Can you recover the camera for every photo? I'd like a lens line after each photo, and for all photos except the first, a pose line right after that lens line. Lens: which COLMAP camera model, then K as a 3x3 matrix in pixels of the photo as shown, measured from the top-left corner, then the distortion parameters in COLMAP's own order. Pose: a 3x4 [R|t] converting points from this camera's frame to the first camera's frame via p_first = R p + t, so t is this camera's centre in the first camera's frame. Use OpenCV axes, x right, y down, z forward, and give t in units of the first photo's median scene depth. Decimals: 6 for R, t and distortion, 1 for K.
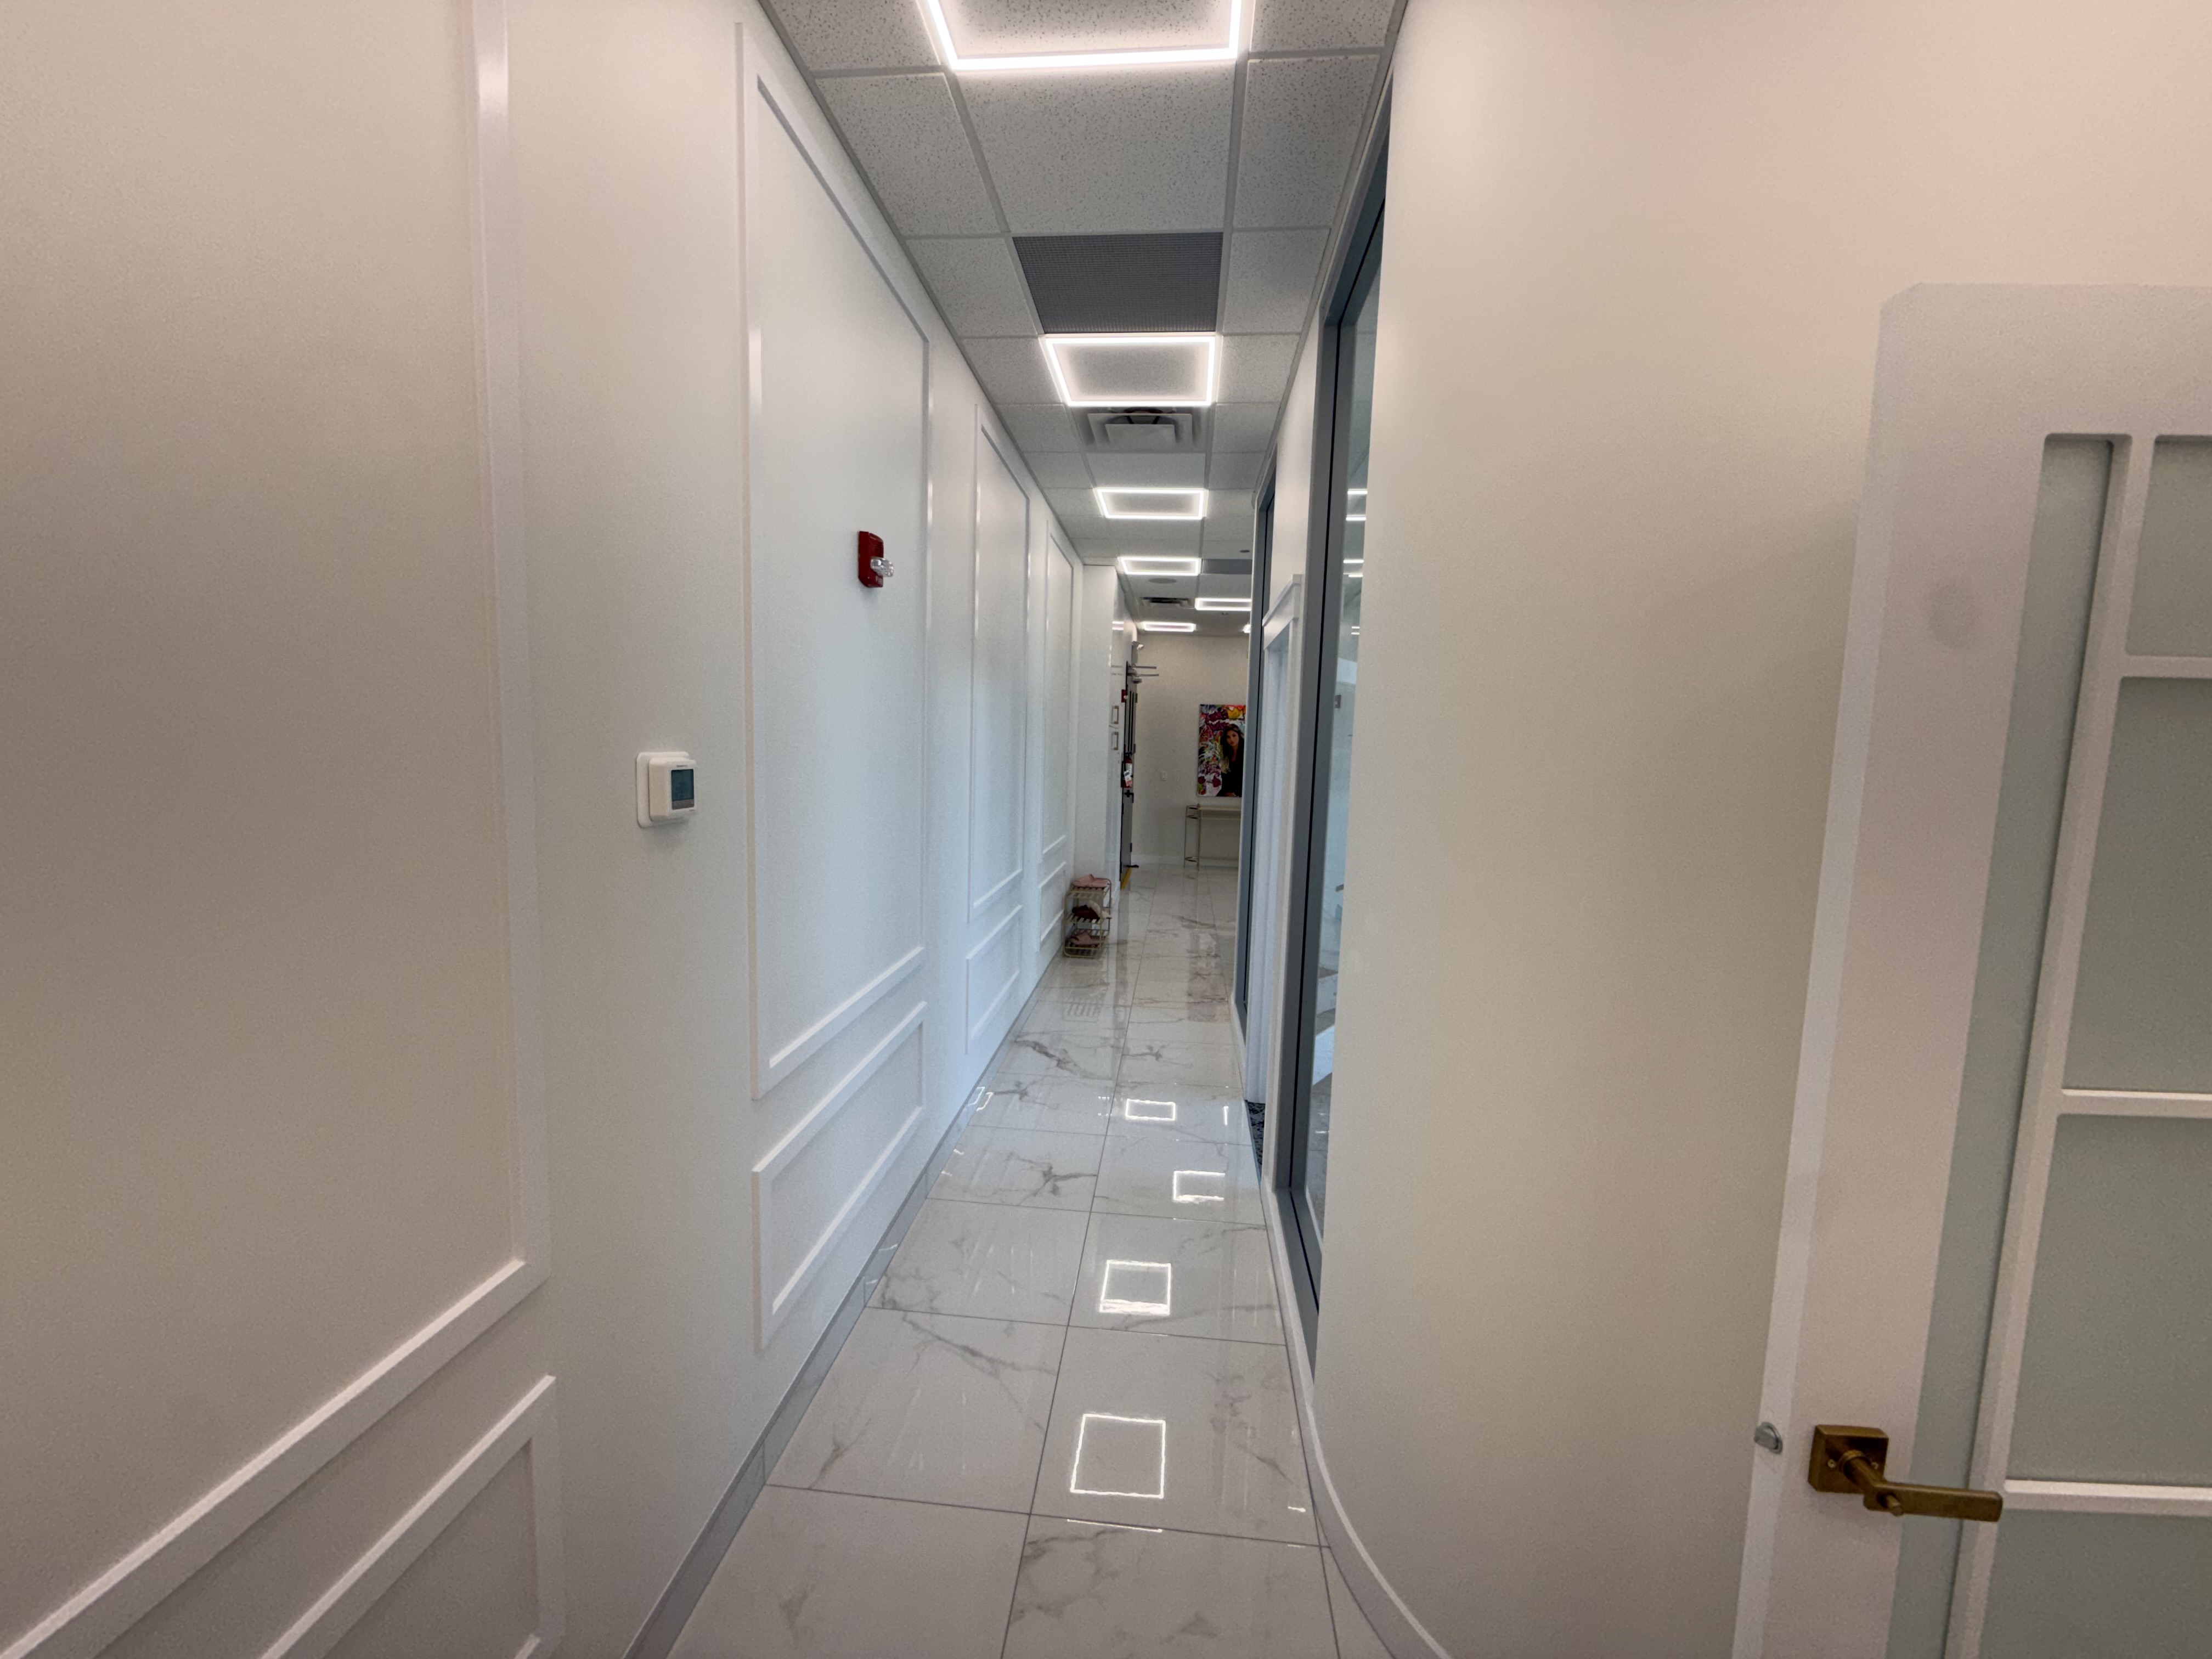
lens RADIAL K [[877.8, 0, 1102.0], [0, 877.8, 833.2], [0, 0, 1]] dist [0.000308, -0.000596]
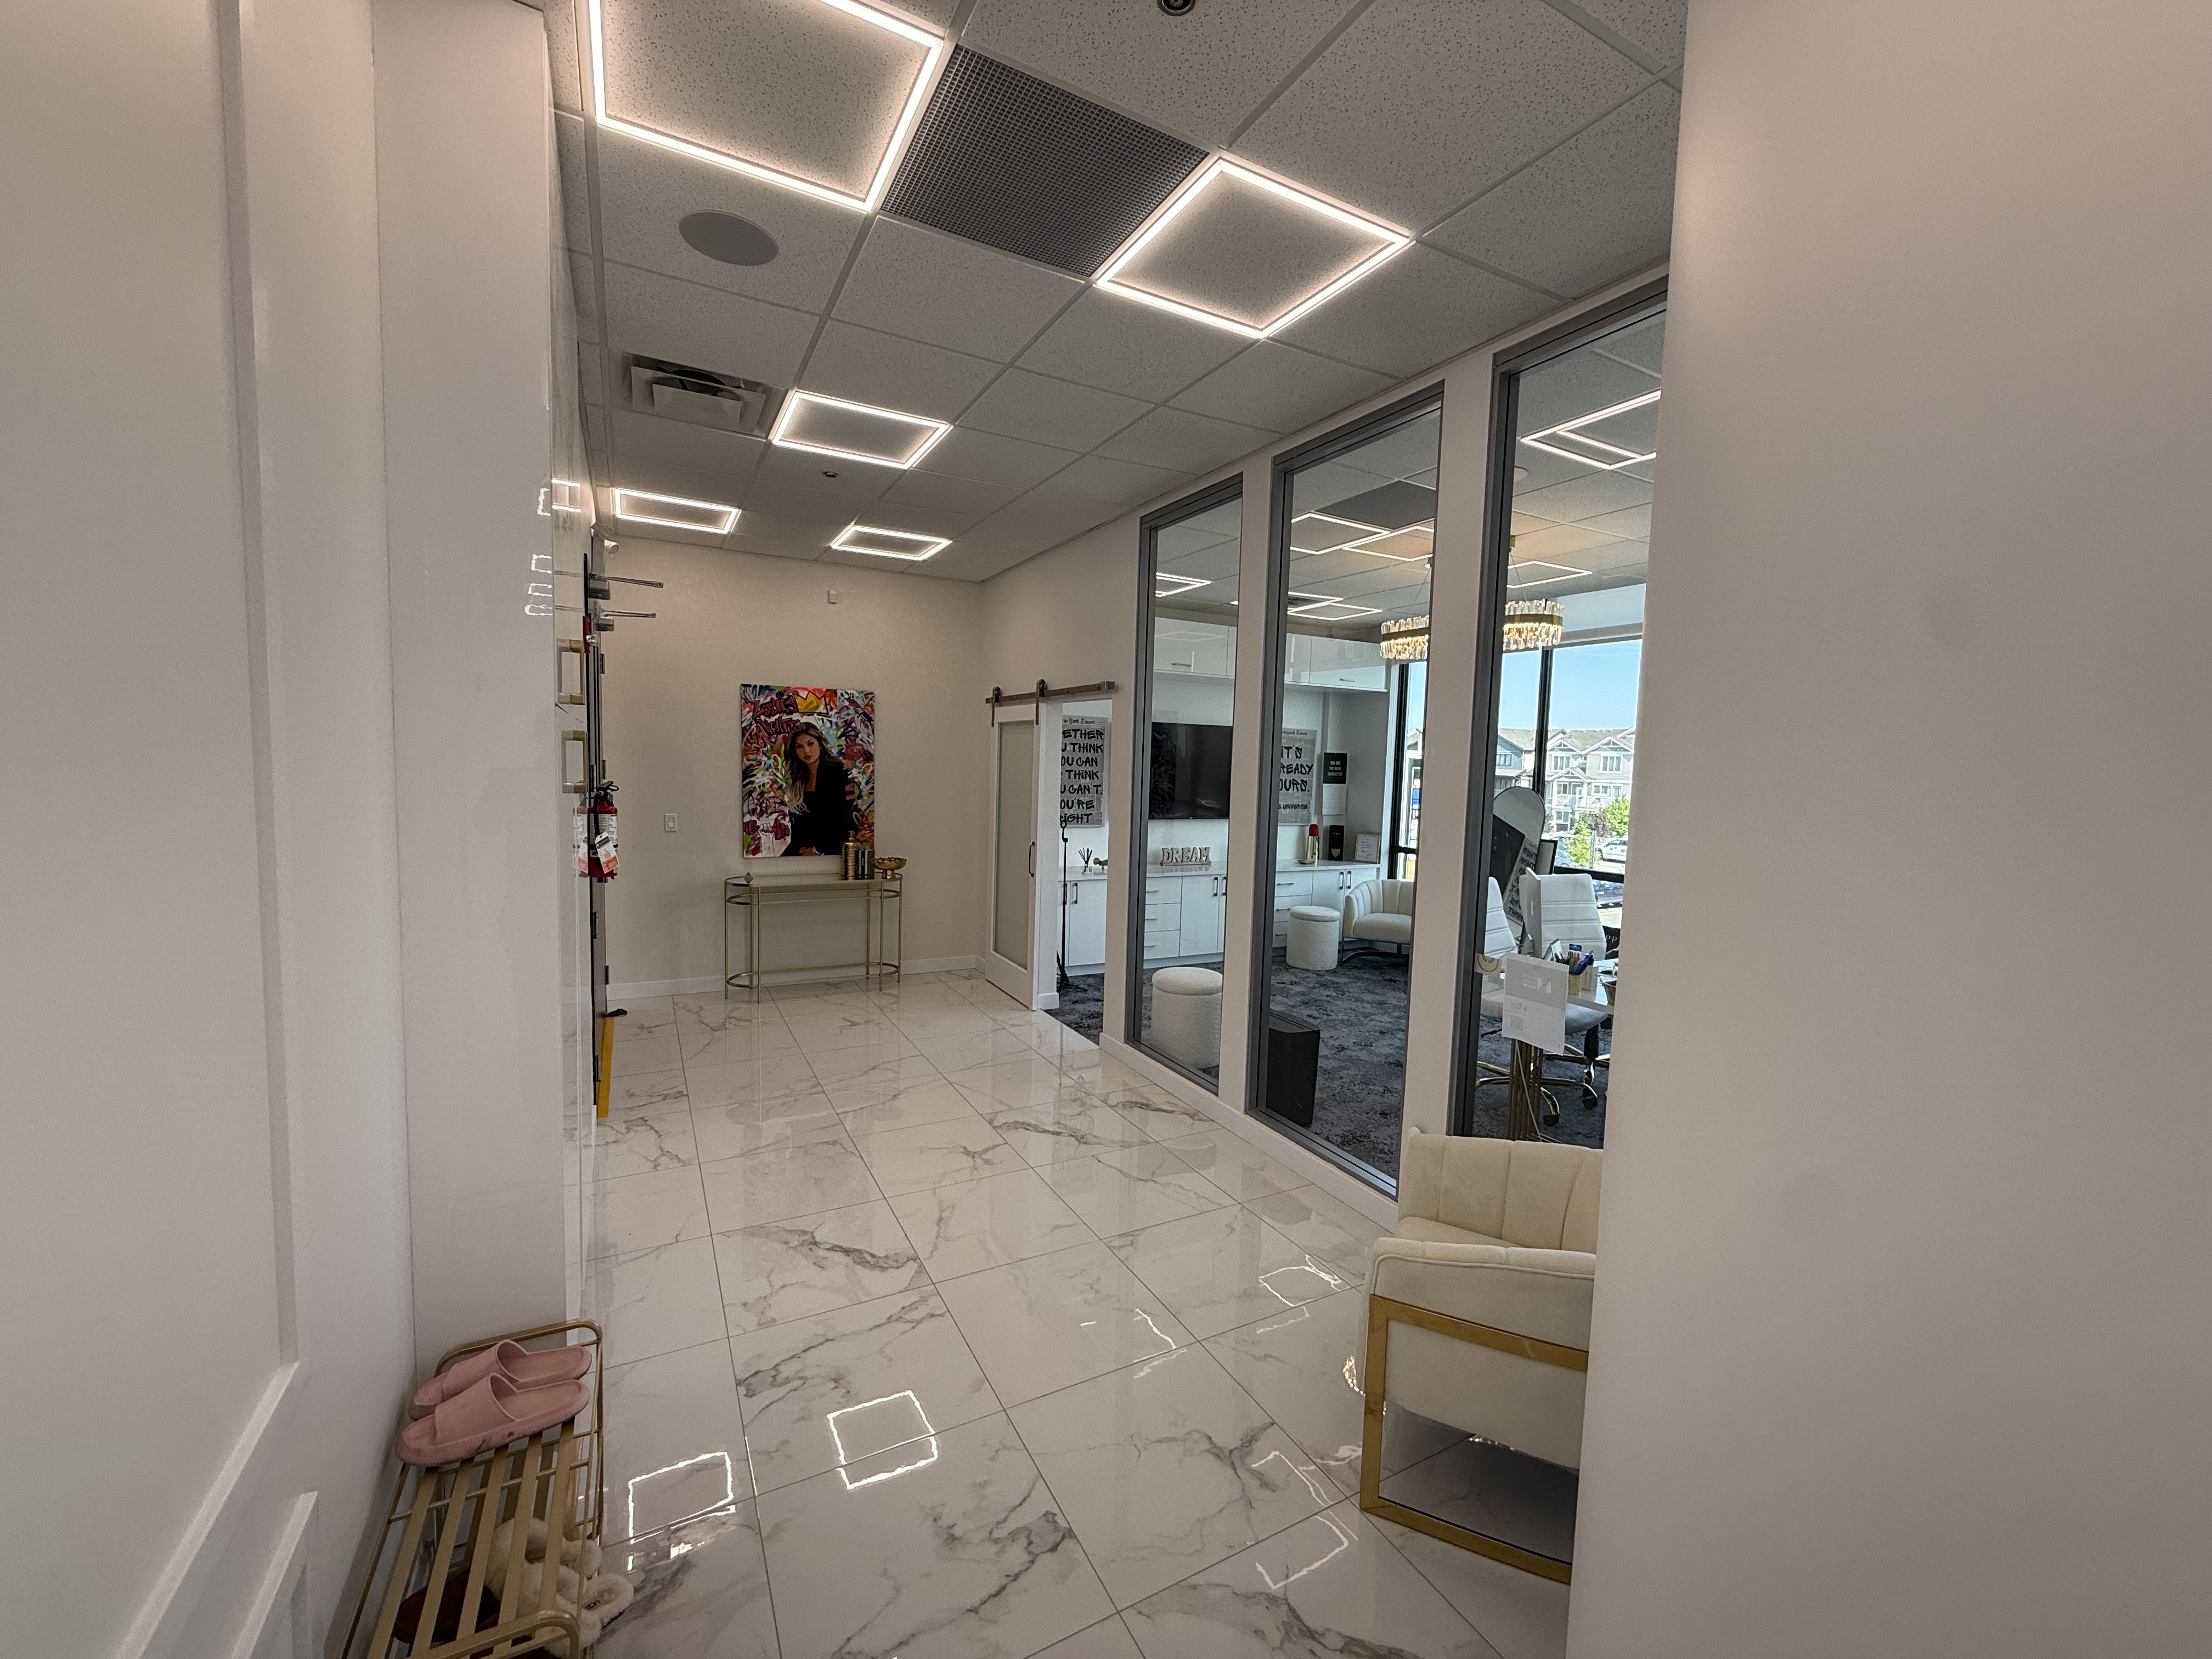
lens RADIAL K [[886.3, 0, 1106.0], [0, 886.3, 829.5], [0, 0, 1]] dist [-0.001751, -0.000422]
pose [[0.833027, -0.049455, 0.551018, -0.002208], [0.055234, 0.998455, 0.006111, -0.051390], [-0.550469, 0.025344, 0.834471, 0.441484]]
